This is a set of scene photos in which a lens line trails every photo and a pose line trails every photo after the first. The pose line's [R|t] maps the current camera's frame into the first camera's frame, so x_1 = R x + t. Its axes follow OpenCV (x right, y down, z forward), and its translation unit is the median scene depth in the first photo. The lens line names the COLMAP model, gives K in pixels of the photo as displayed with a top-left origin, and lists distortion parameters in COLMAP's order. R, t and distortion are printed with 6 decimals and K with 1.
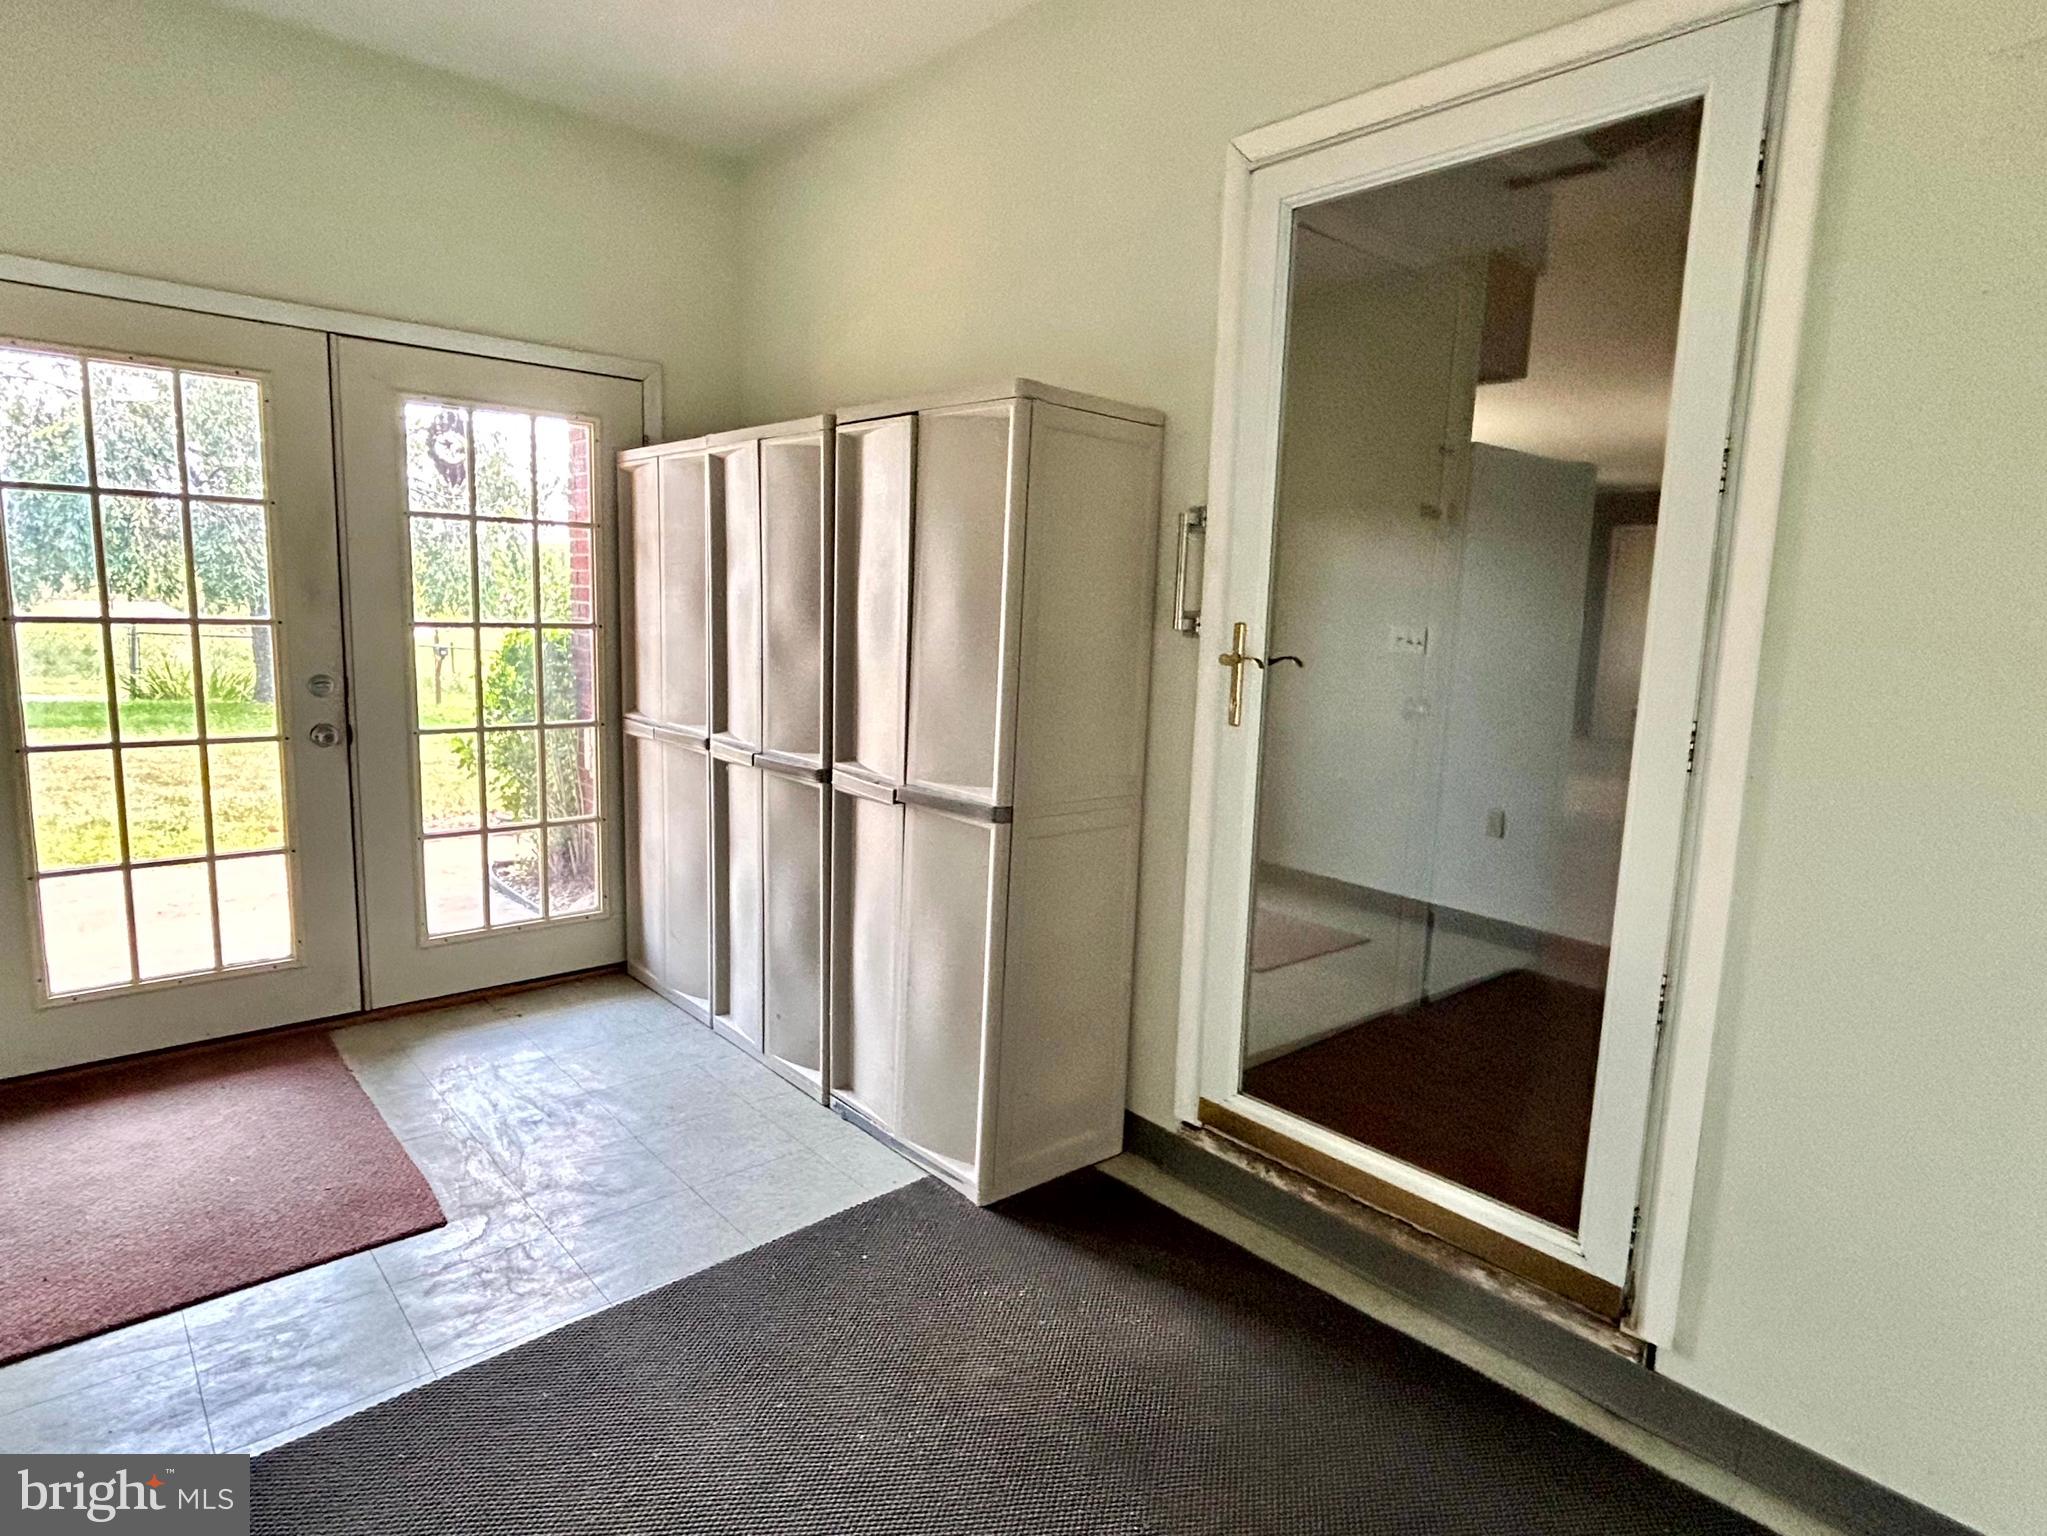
lens RADIAL K [[1139.4, 0, 1023.5], [0, 1139.4, 768.0], [0, 0, 1]] dist [-0.001532, -0.000471]
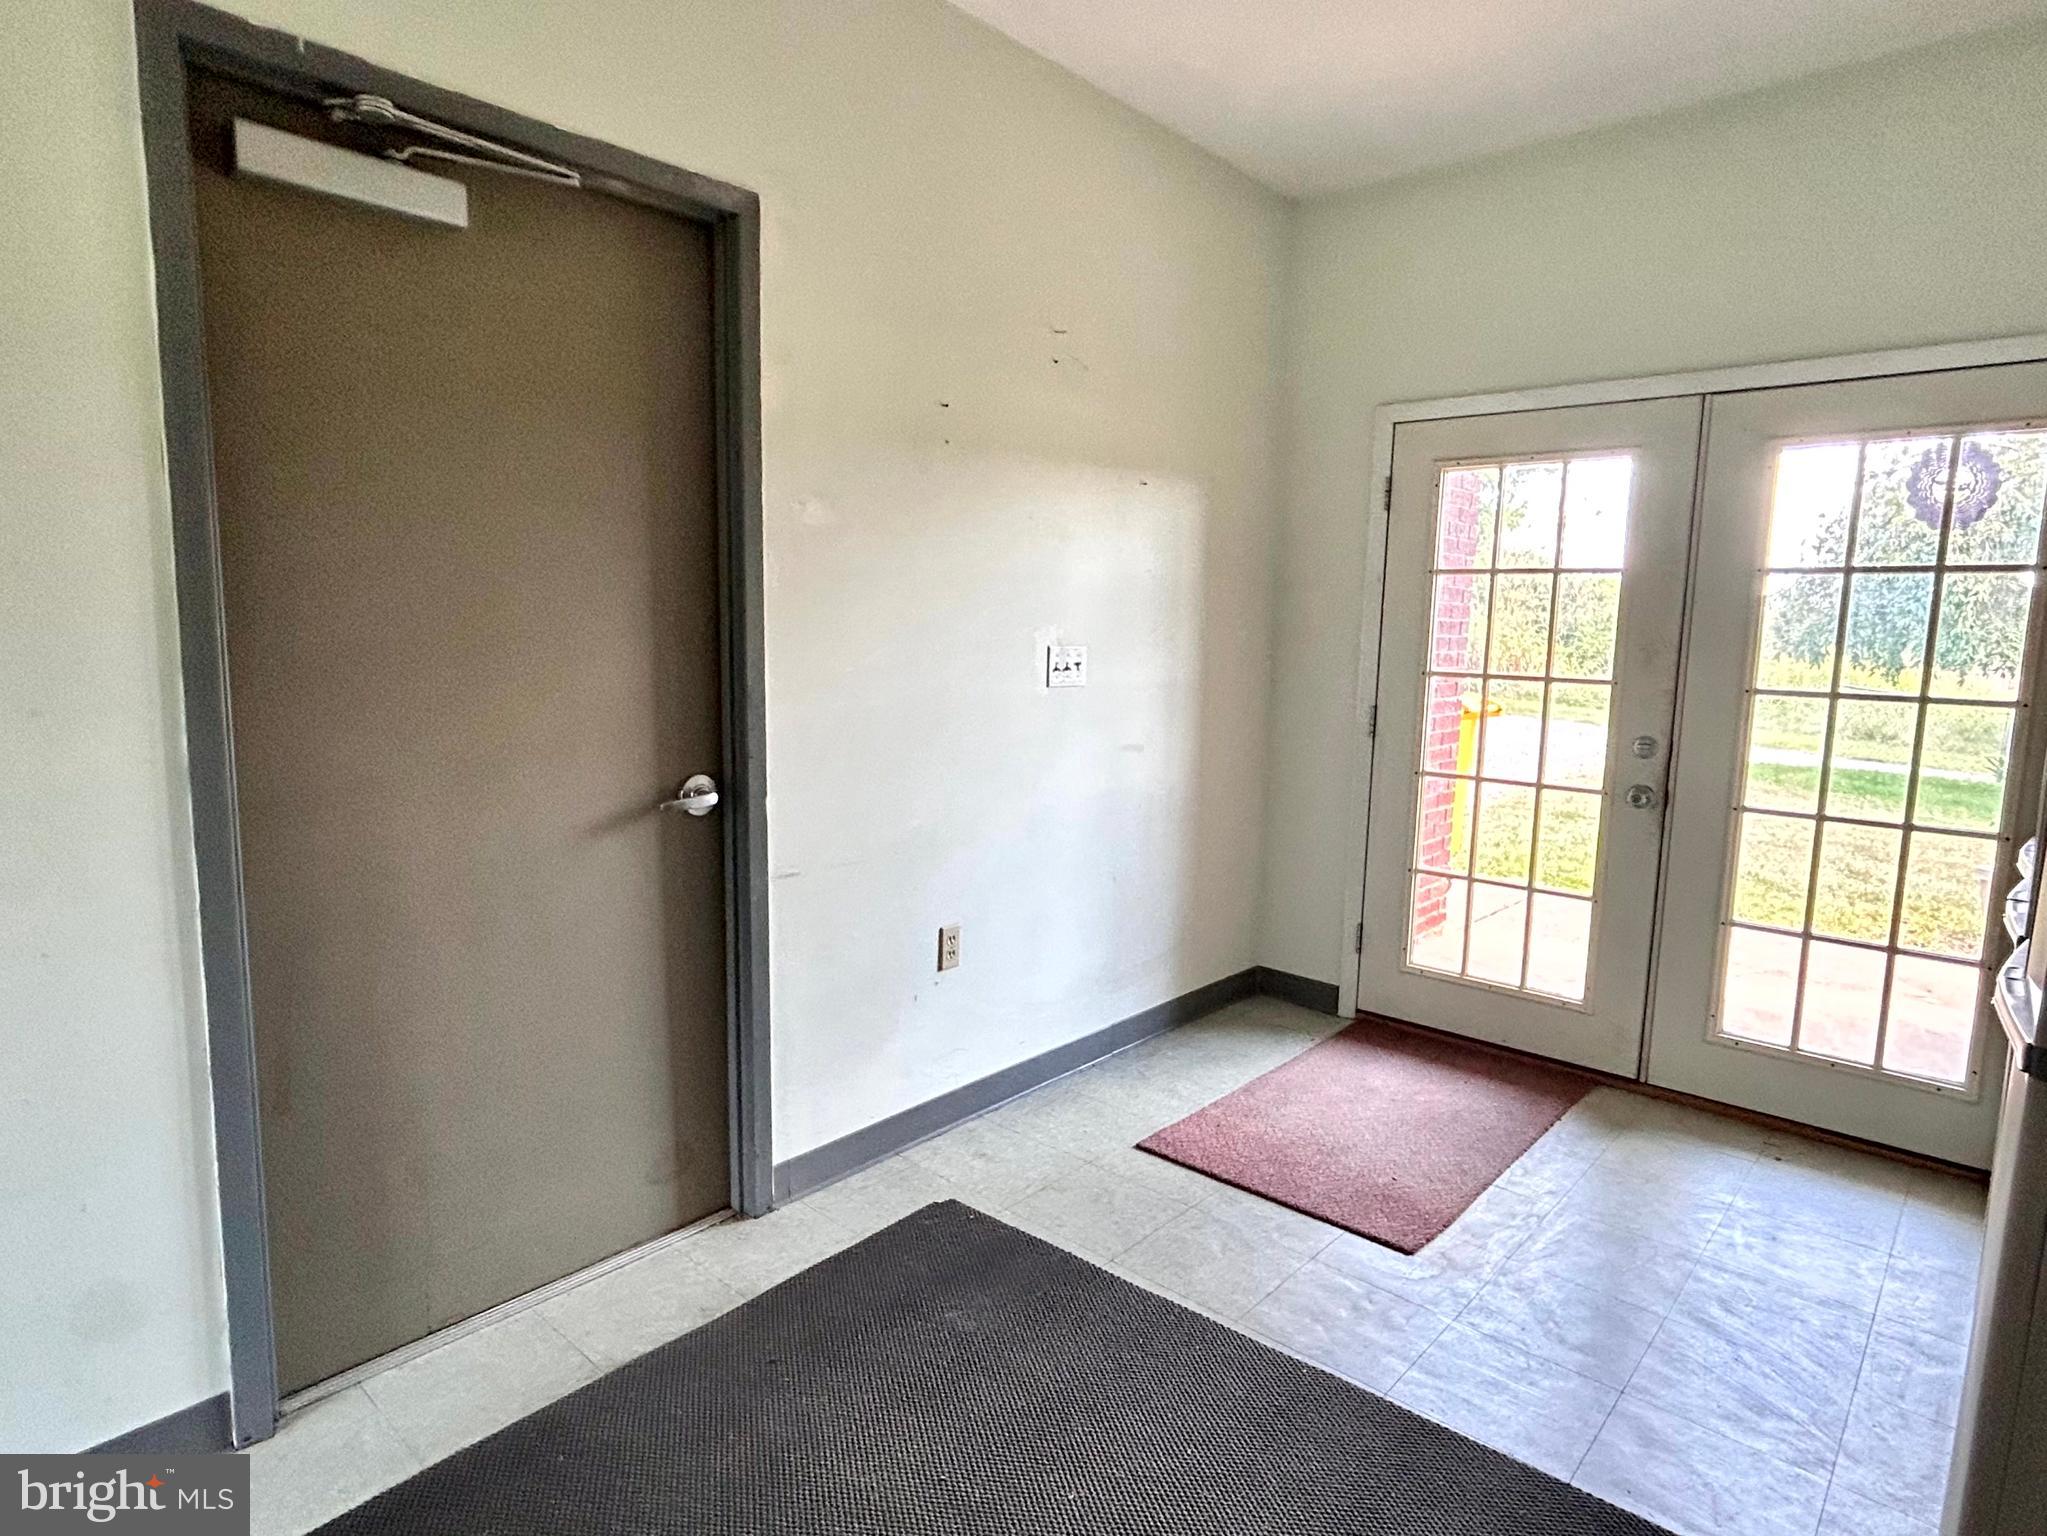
lens RADIAL K [[1171.2, 0, 1023.5], [0, 1171.2, 768.0], [0, 0, 1]] dist [0.037669, 0.000193]
pose [[0.129355, 0.094557, -0.987080, 0.342375], [-0.172182, 0.982463, 0.071551, -0.033718], [0.976535, 0.160702, 0.143368, 0.308054]]
